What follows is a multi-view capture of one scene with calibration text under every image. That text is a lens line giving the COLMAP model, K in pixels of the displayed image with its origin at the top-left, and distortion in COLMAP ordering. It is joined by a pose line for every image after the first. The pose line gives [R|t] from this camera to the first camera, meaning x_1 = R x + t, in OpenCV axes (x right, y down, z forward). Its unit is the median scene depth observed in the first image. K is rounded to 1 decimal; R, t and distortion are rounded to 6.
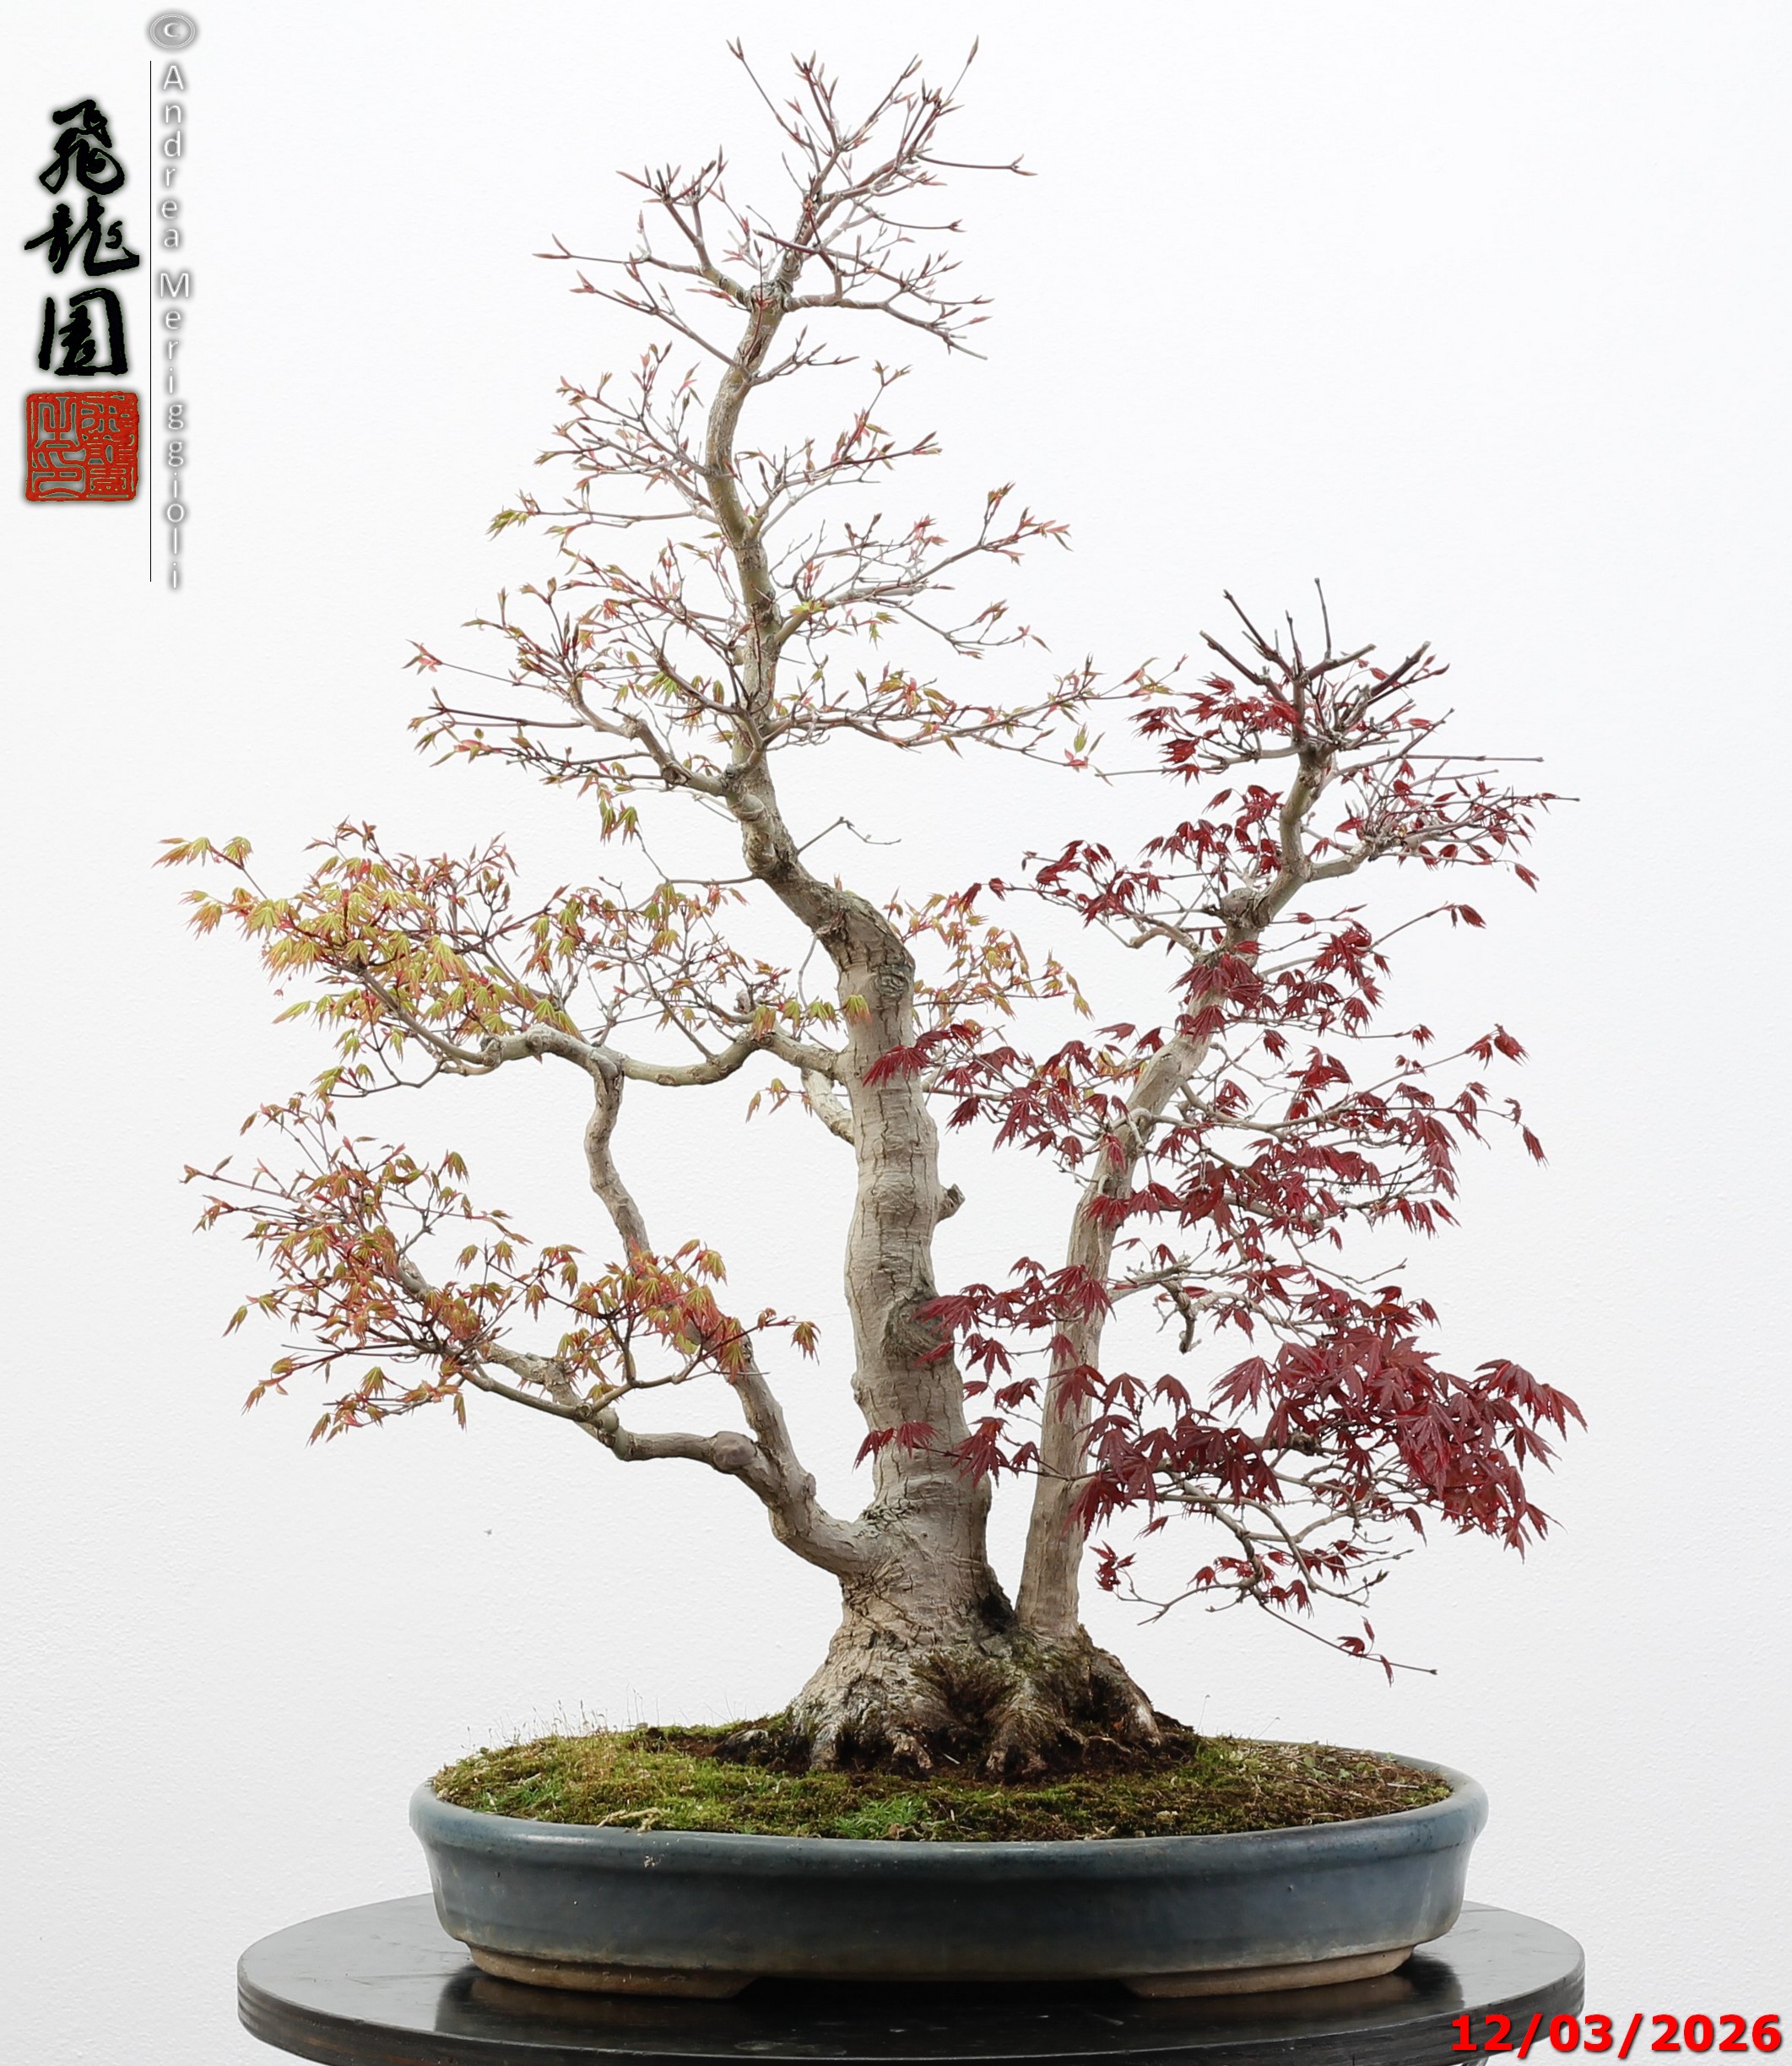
lens RADIAL K [[7673.5, 0, 895.7], [0, 7673.5, 991.5], [0, 0, 1]] dist [-0.139445, -1.823387]
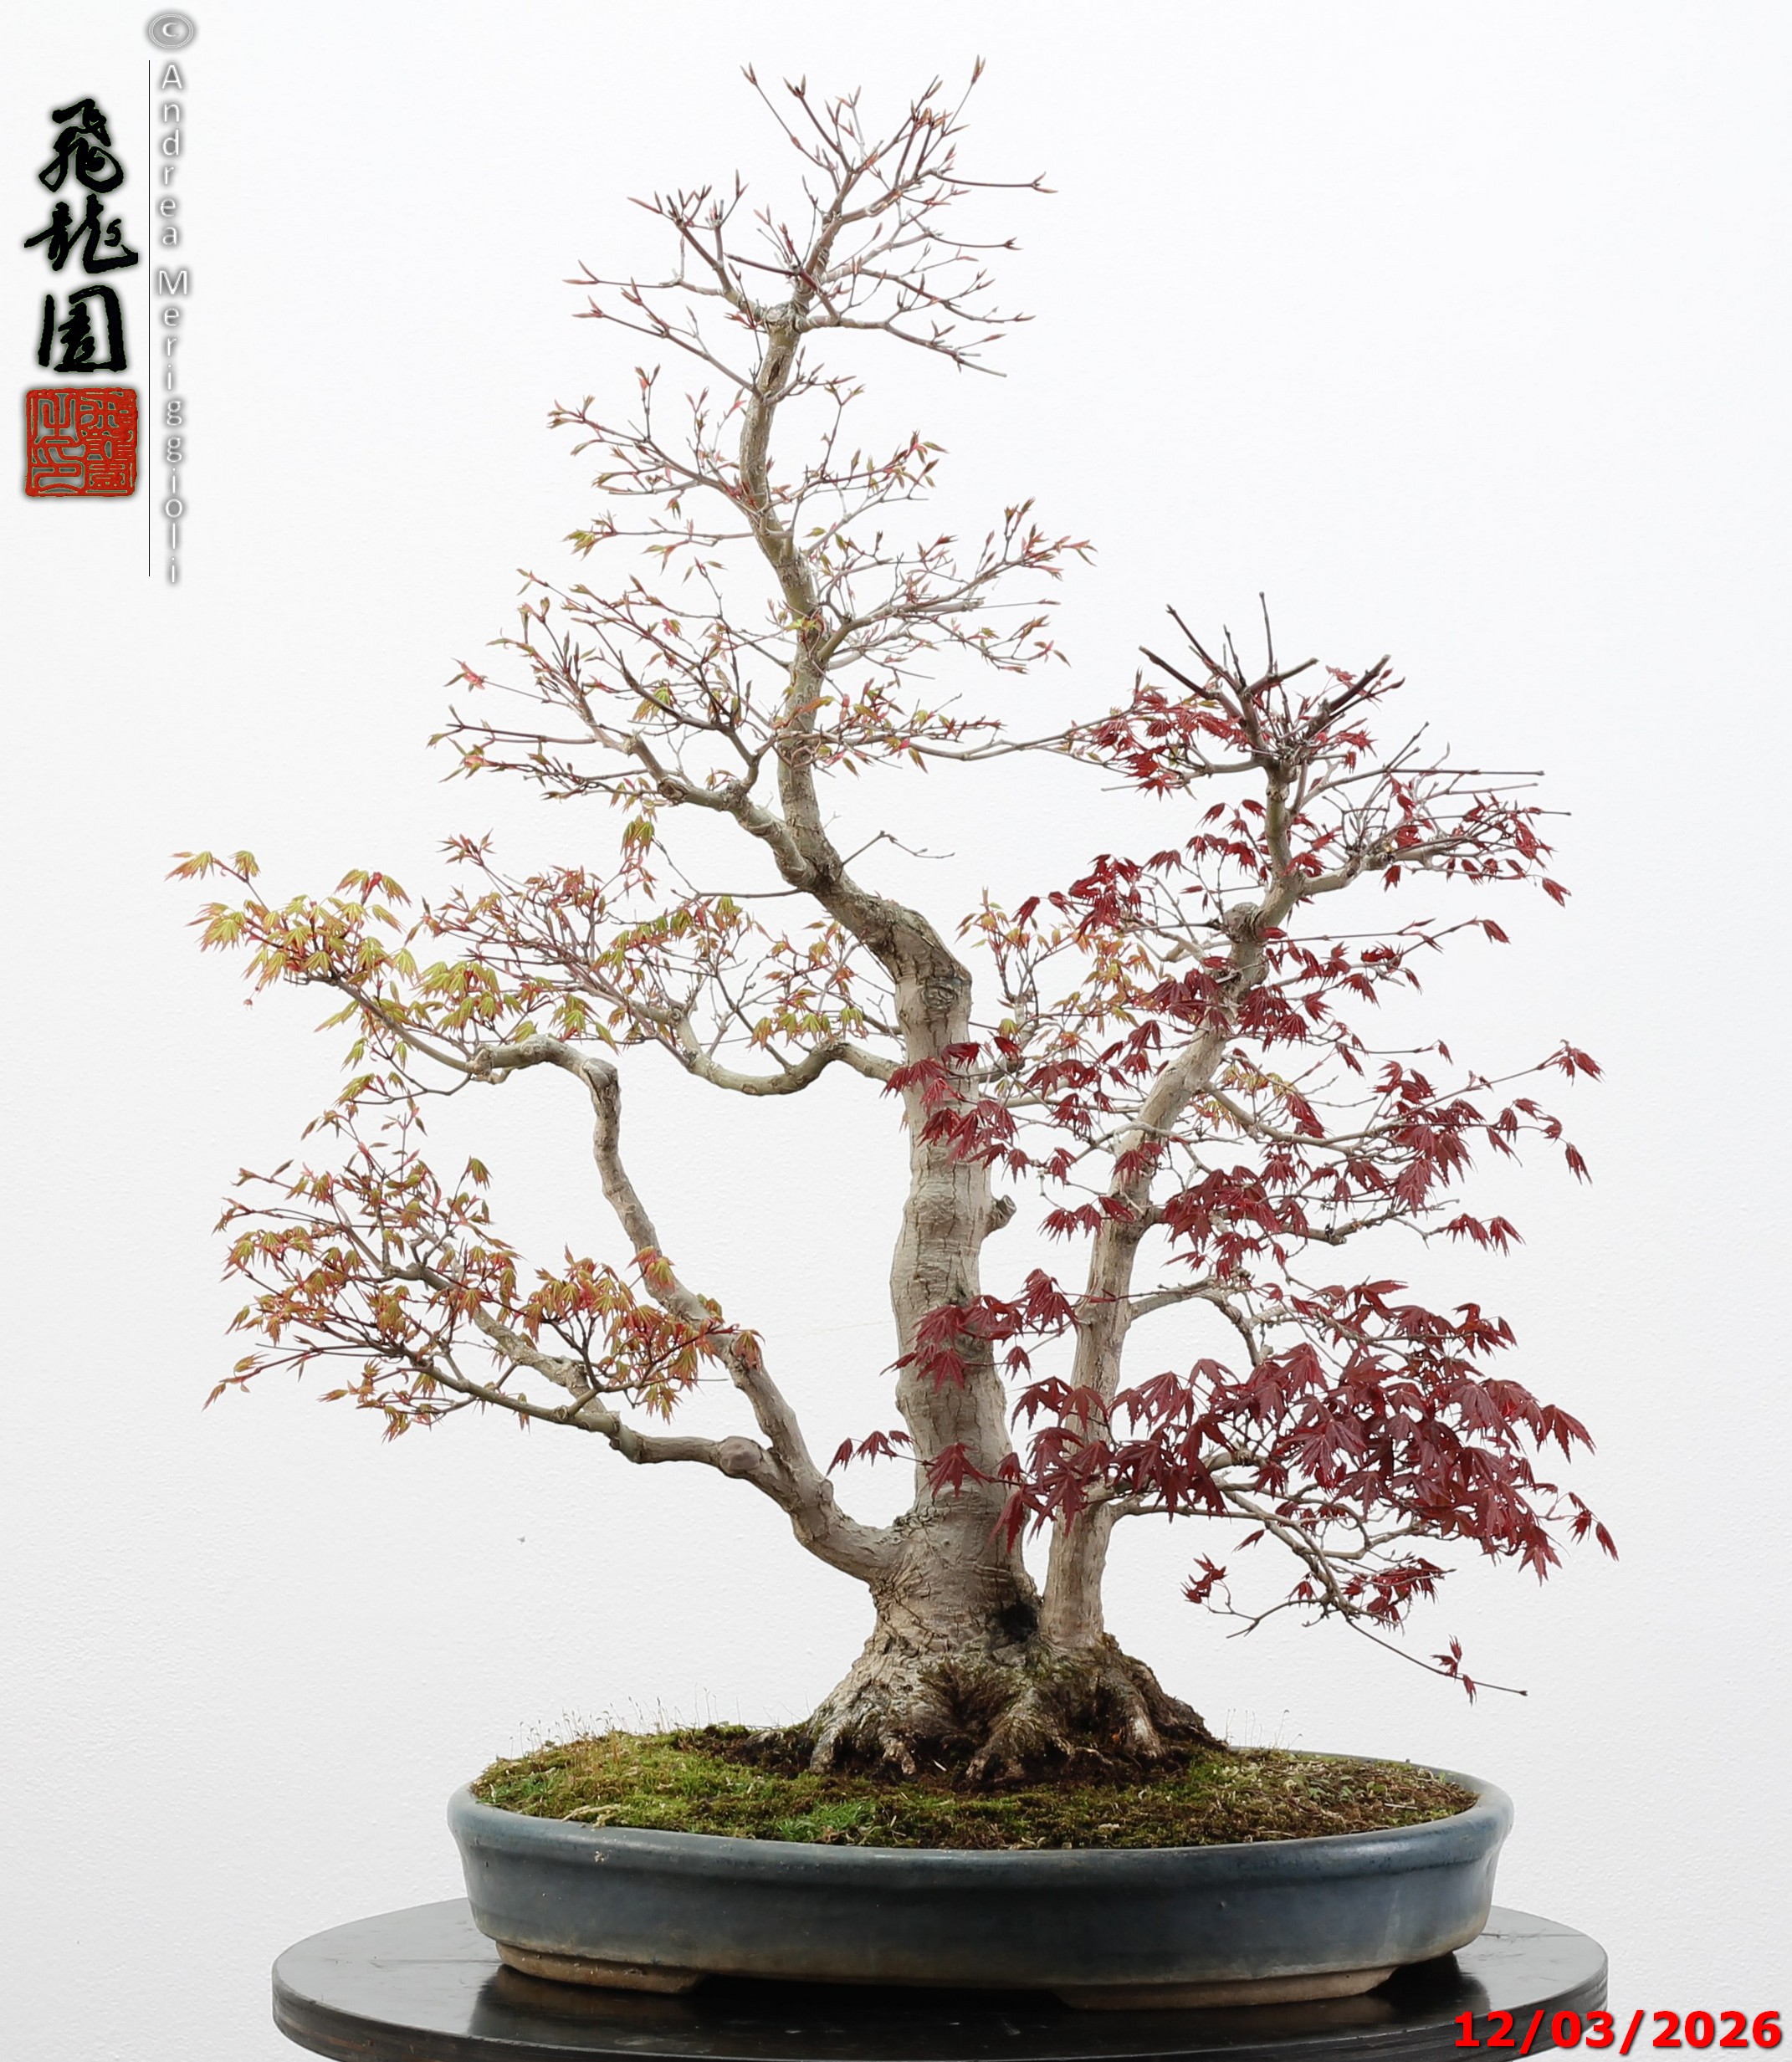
lens RADIAL K [[7660.0, 0, 895.7], [0, 7660.0, 989.6], [0, 0, 1]] dist [-0.139445, -1.823387]
pose [[0.967962, 0.005242, -0.251044, 0.252217], [-0.005049, 0.999986, 0.001414, -0.003339], [0.251048, -0.000101, 0.967975, 0.024158]]
